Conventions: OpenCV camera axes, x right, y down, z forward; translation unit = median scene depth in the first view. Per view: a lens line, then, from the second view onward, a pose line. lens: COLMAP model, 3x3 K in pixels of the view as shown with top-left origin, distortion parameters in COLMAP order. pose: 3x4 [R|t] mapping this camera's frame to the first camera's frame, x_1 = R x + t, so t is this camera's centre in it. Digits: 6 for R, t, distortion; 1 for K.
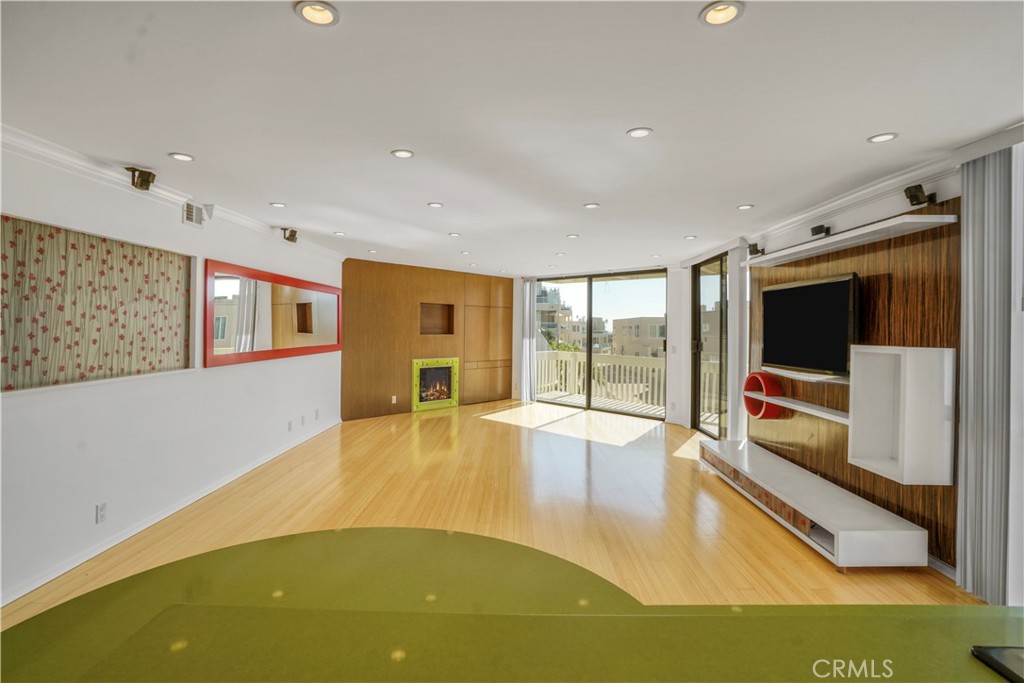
lens RADIAL K [[490.6, 0, 504.2], [0, 490.6, 334.4], [0, 0, 1]] dist [-0.059563, 0.032934]
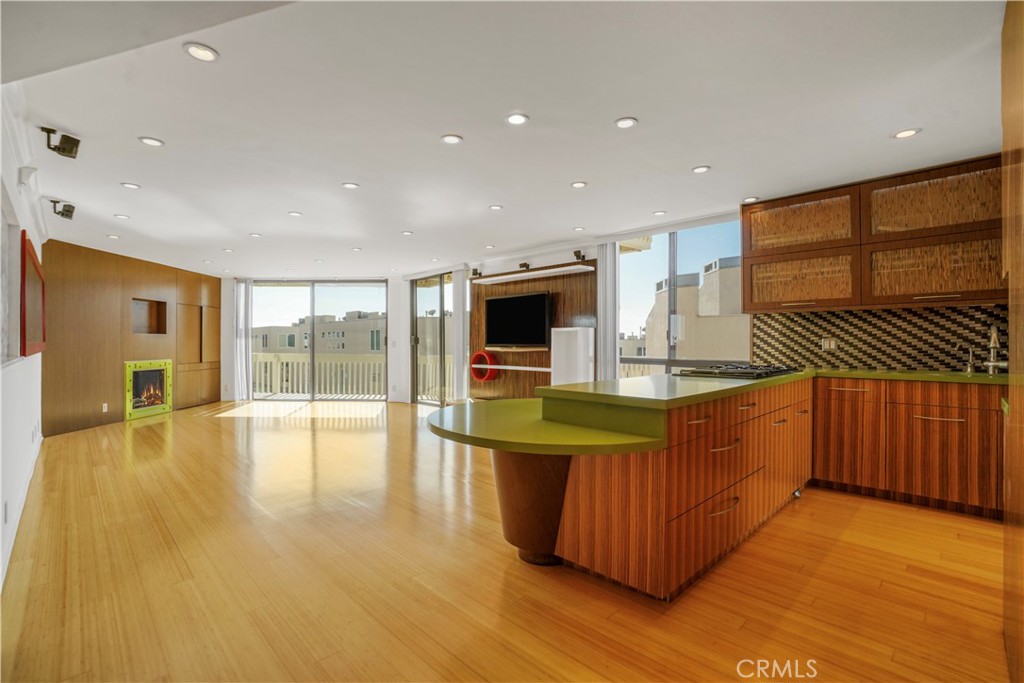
lens RADIAL K [[484.5, 0, 500.3], [0, 484.5, 344.6], [0, 0, 1]] dist [-0.003680, -0.001034]
pose [[0.726050, -0.015606, 0.687465, -0.362372], [0.017383, 0.999839, 0.004339, 0.035700], [-0.687422, 0.008800, 0.726205, -0.127194]]
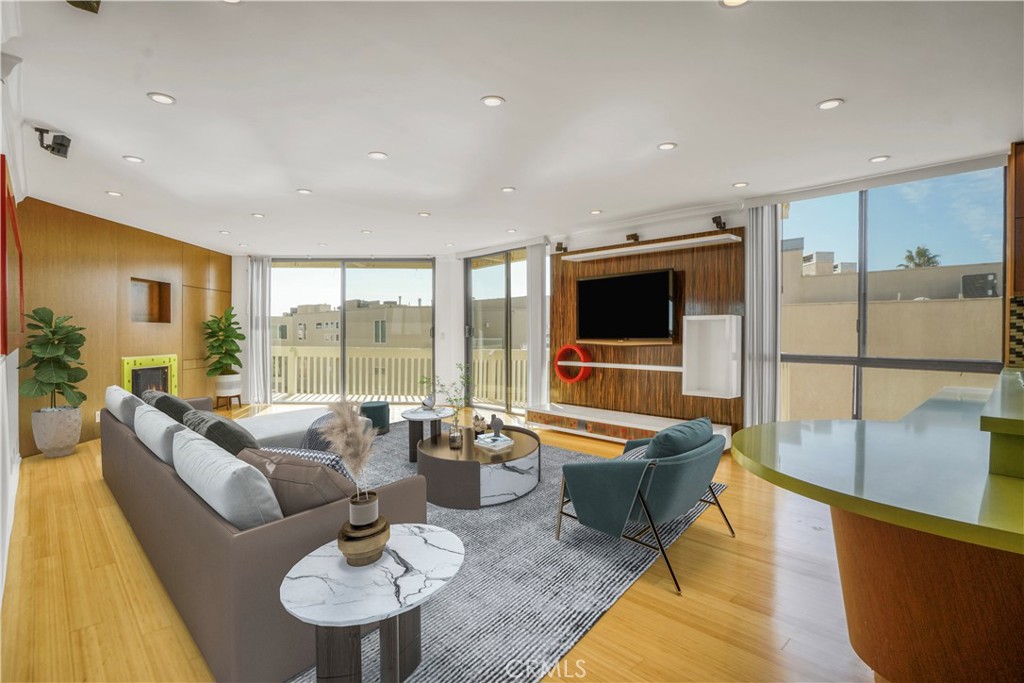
lens RADIAL K [[513.8, 0, 512.0], [0, 513.8, 341.5], [0, 0, 1]] dist [-0.015446, 0.001150]
pose [[0.709039, -0.021343, 0.704846, -0.374687], [0.015668, 0.999772, 0.014513, 0.033366], [-0.704995, 0.000753, 0.709212, 0.112005]]
